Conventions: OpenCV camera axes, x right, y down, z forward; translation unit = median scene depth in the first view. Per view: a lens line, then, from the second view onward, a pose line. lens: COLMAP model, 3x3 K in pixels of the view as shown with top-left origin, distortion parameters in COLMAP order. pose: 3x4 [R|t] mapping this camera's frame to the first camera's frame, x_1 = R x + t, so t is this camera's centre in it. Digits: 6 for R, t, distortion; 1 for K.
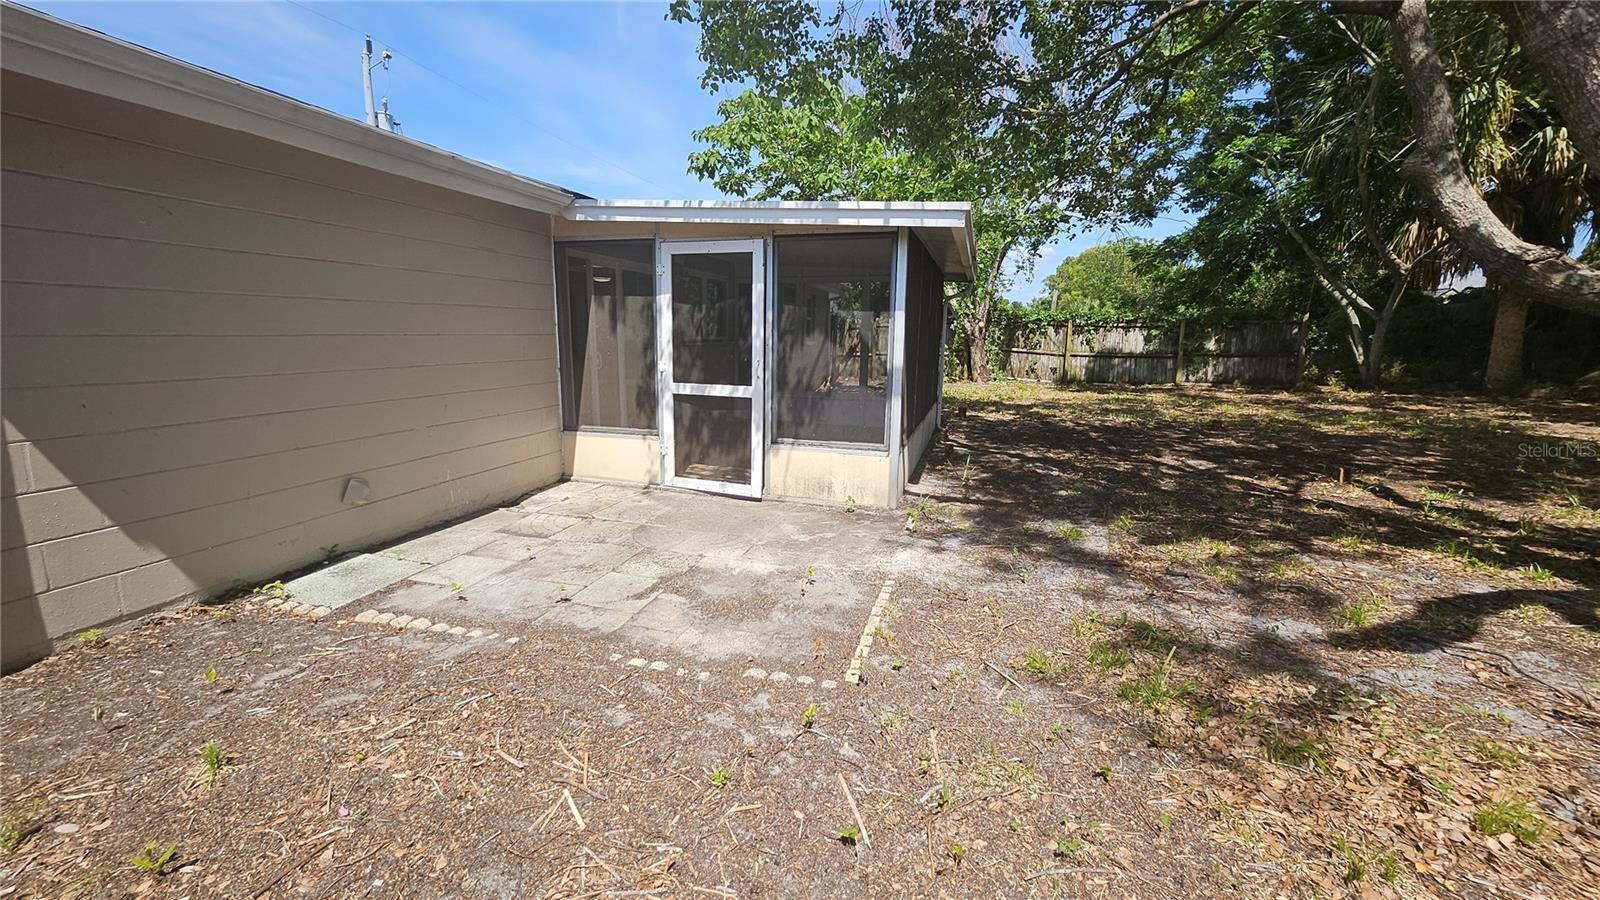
lens RADIAL K [[626.6, 0, 791.5], [0, 626.6, 449.3], [0, 0, 1]] dist [0.010090, -0.004064]
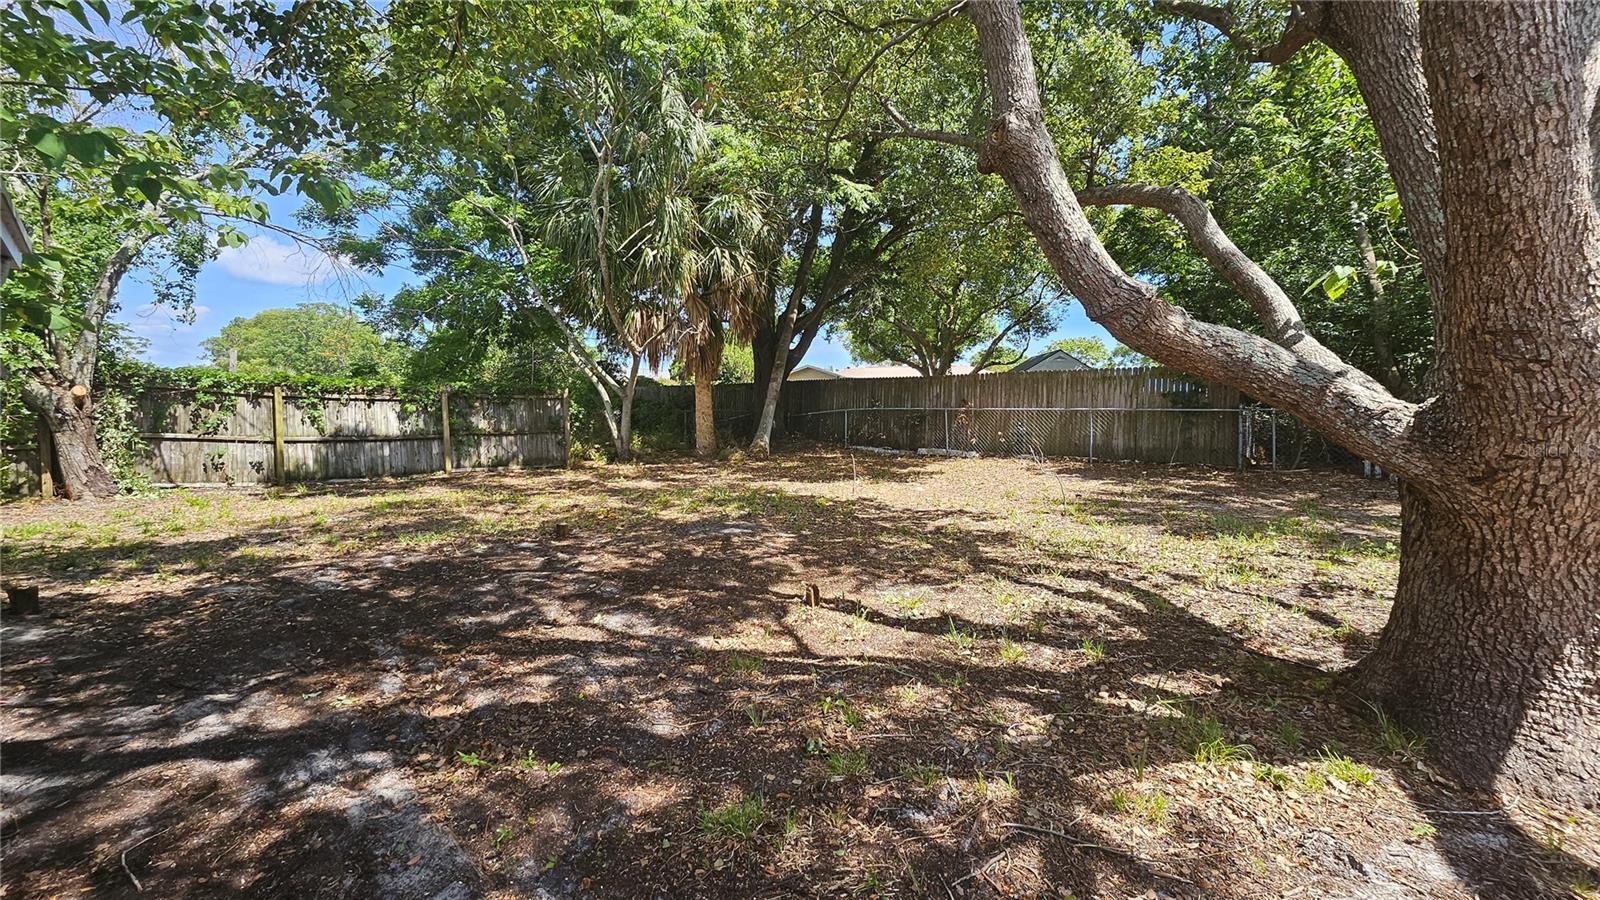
lens RADIAL K [[626.6, 0, 802.1], [0, 626.6, 444.6], [0, 0, 1]] dist [0.010090, -0.004064]
pose [[0.427330, -0.048582, 0.902790, 0.085579], [0.163817, 0.986187, -0.024472, -0.043769], [-0.889131, 0.158349, 0.429386, 0.250688]]
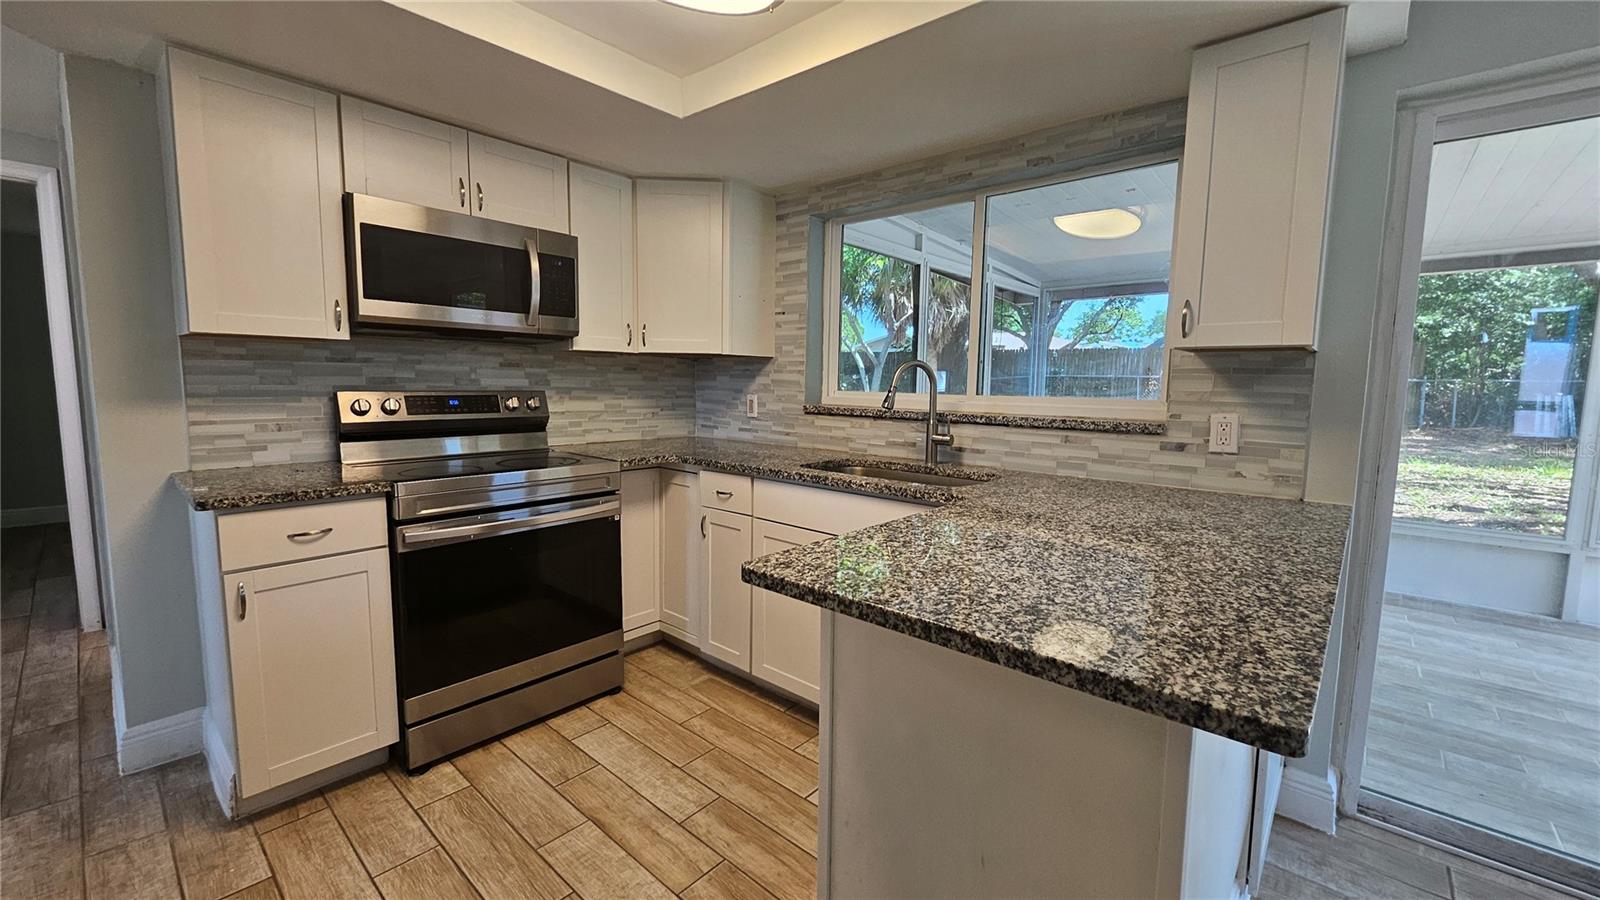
lens RADIAL K [[626.6, 0, 800.5], [0, 626.6, 444.0], [0, 0, 1]] dist [0.010090, -0.004064]
pose [[0.408818, -0.100119, 0.907107, -0.249877], [0.159546, 0.986498, 0.036977, -0.103355], [-0.898561, 0.129609, 0.419272, 0.546446]]
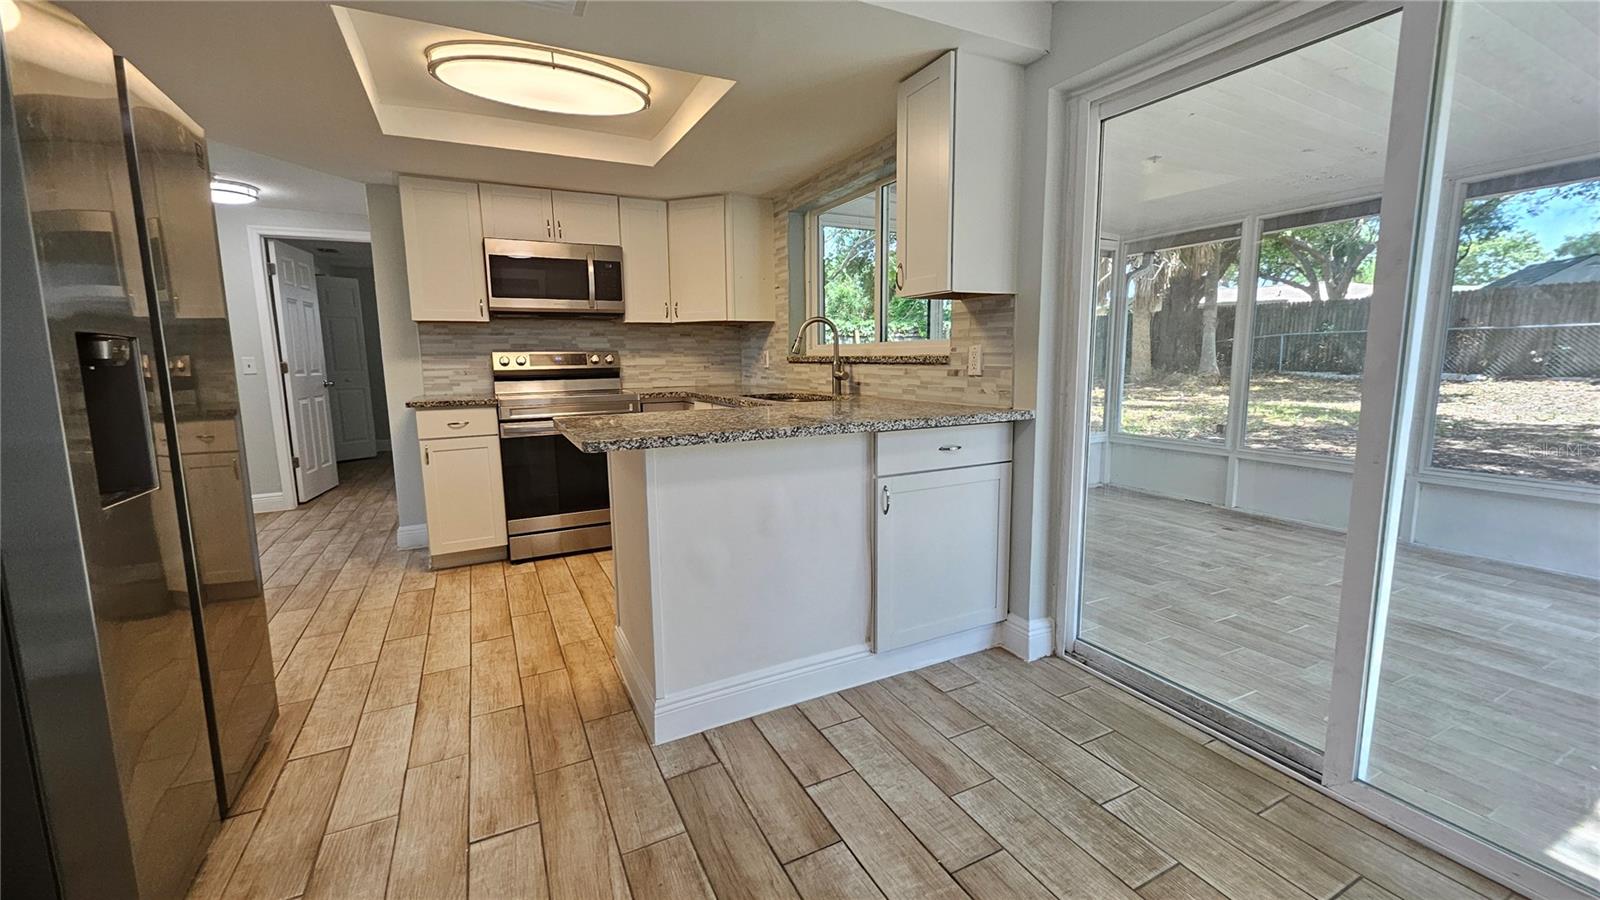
lens RADIAL K [[626.6, 0, 797.8], [0, 626.6, 439.5], [0, 0, 1]] dist [0.010090, -0.004064]
pose [[0.715055, -0.116776, 0.689245, -0.250550], [0.152719, 0.988229, 0.008993, -0.076714], [-0.682182, 0.098831, 0.724472, 0.442667]]
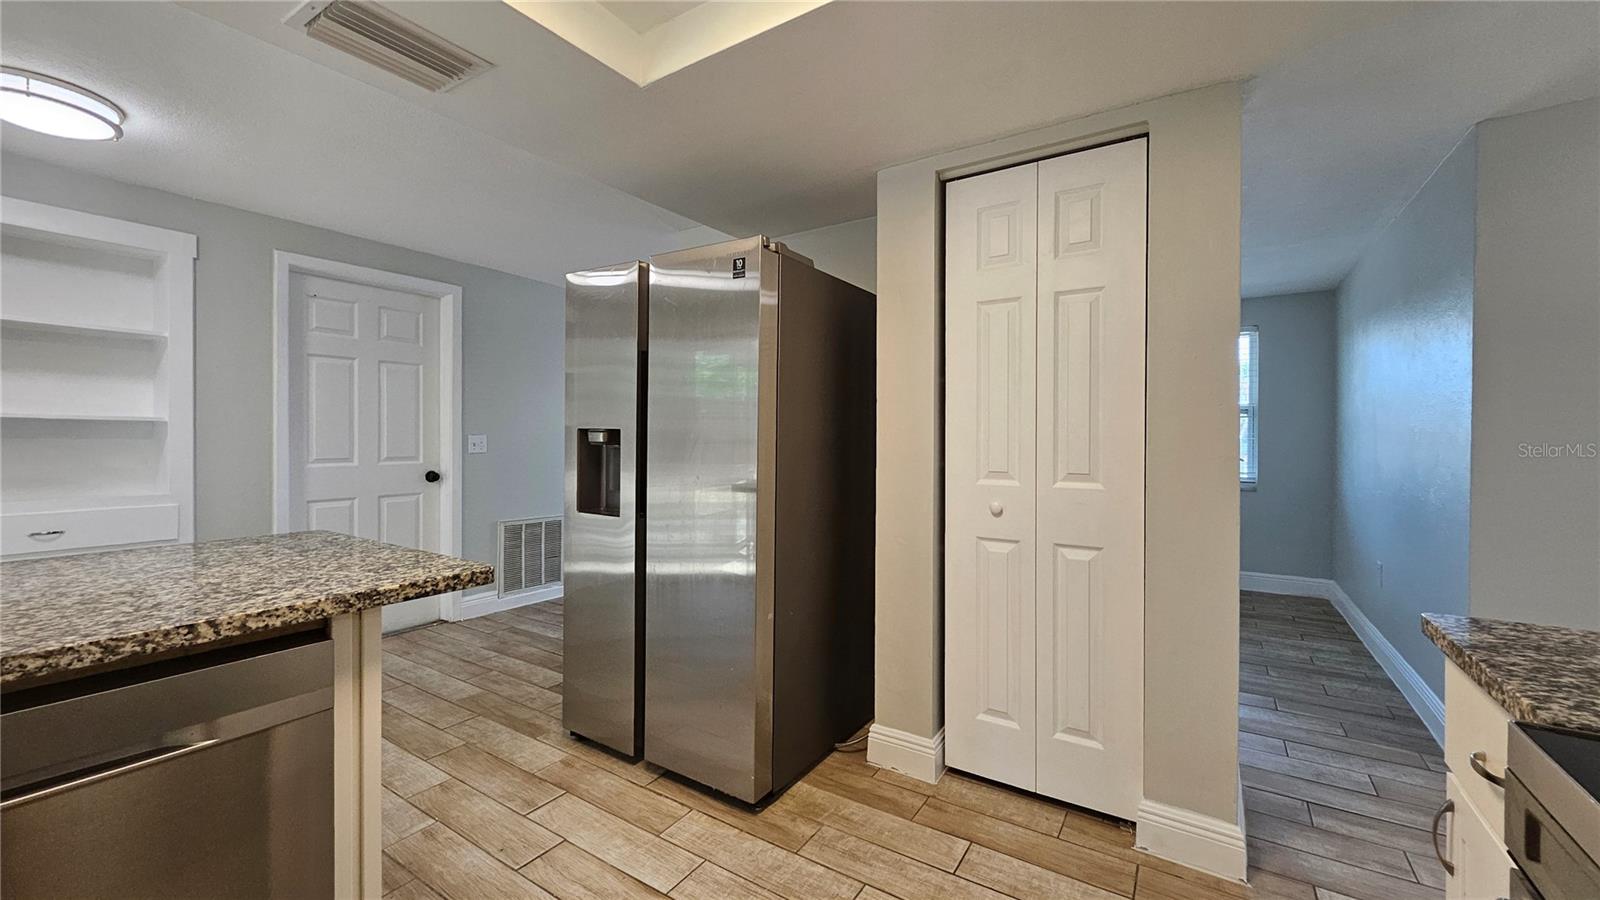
lens RADIAL K [[626.6, 0, 792.5], [0, 626.6, 440.7], [0, 0, 1]] dist [0.010090, -0.004064]
pose [[-0.277026, -0.005700, -0.960846, -0.131199], [-0.183499, 0.981892, 0.047081, -0.112796], [0.943178, 0.189356, -0.273055, 0.632536]]
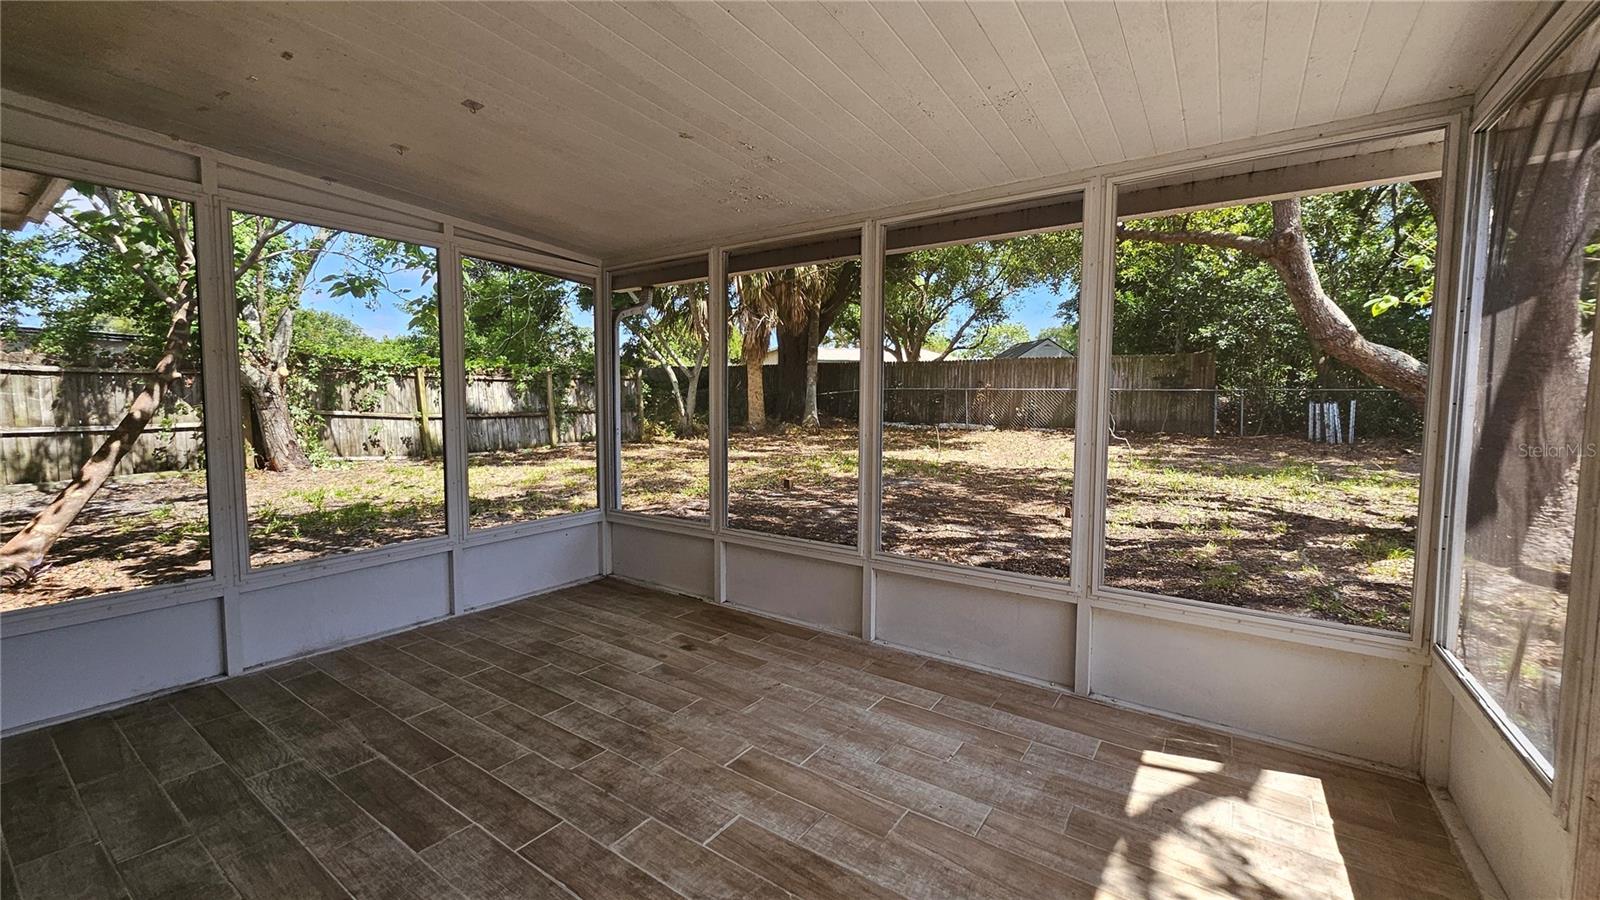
lens RADIAL K [[626.6, 0, 798.9], [0, 626.6, 445.0], [0, 0, 1]] dist [0.010090, -0.004064]
pose [[0.295160, -0.081123, 0.951998, -0.115239], [0.172407, 0.984555, 0.030443, -0.072104], [-0.939764, 0.155146, 0.304588, 0.411534]]
